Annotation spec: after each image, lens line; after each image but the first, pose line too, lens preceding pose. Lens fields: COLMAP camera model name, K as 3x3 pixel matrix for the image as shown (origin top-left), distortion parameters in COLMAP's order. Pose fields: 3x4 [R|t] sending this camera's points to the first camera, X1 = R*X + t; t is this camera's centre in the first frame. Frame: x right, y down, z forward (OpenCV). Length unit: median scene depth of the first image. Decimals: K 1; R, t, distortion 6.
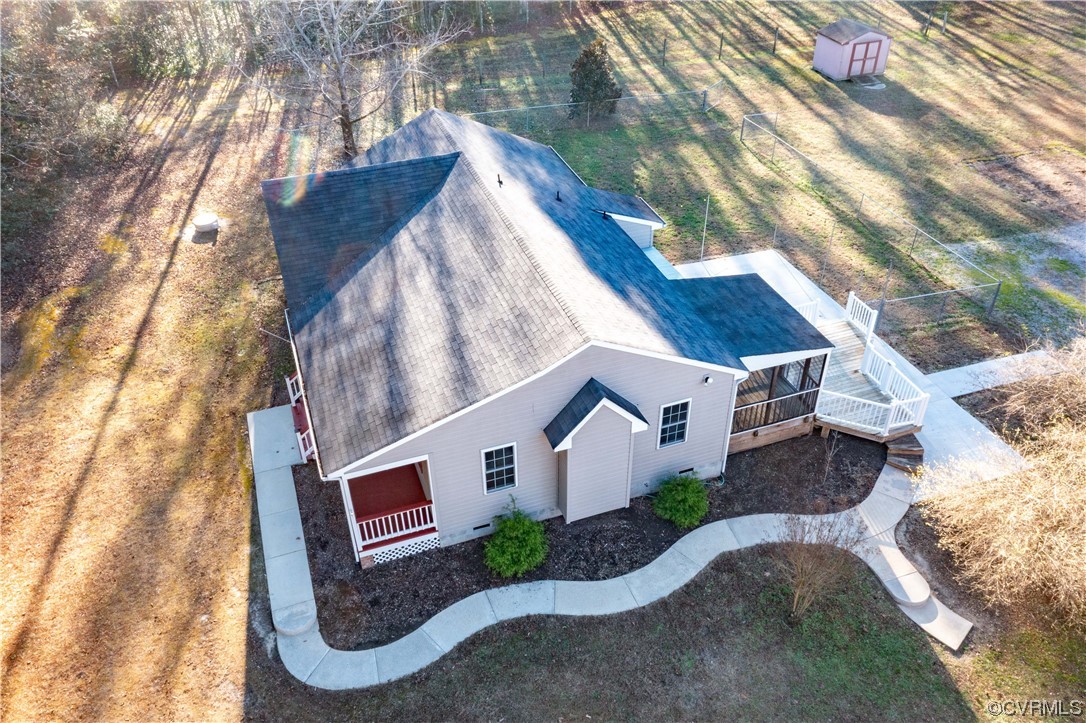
lens RADIAL K [[859.1, 0, 542.0], [0, 859.1, 371.6], [0, 0, 1]] dist [-0.006928, 0.024431]
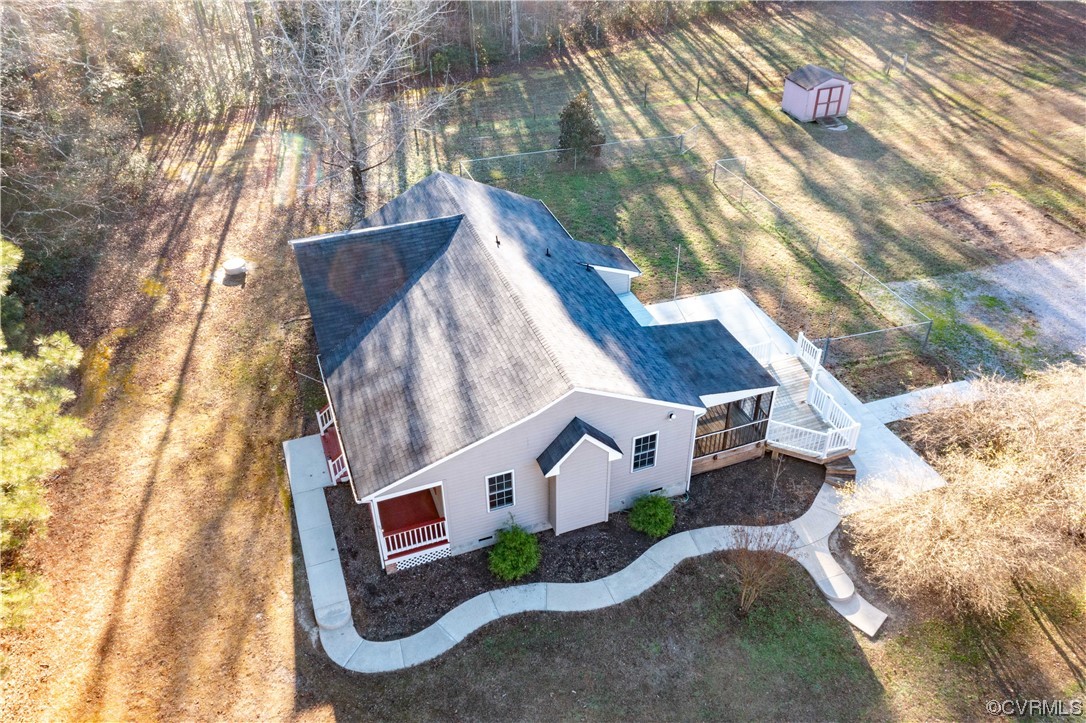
lens RADIAL K [[859.1, 0, 542.4], [0, 859.1, 370.0], [0, 0, 1]] dist [-0.006928, 0.024431]
pose [[0.999937, -0.006080, 0.009460, -0.000325], [0.006129, 0.999968, -0.005156, -0.041824], [-0.009429, 0.005214, 0.999942, -0.175482]]
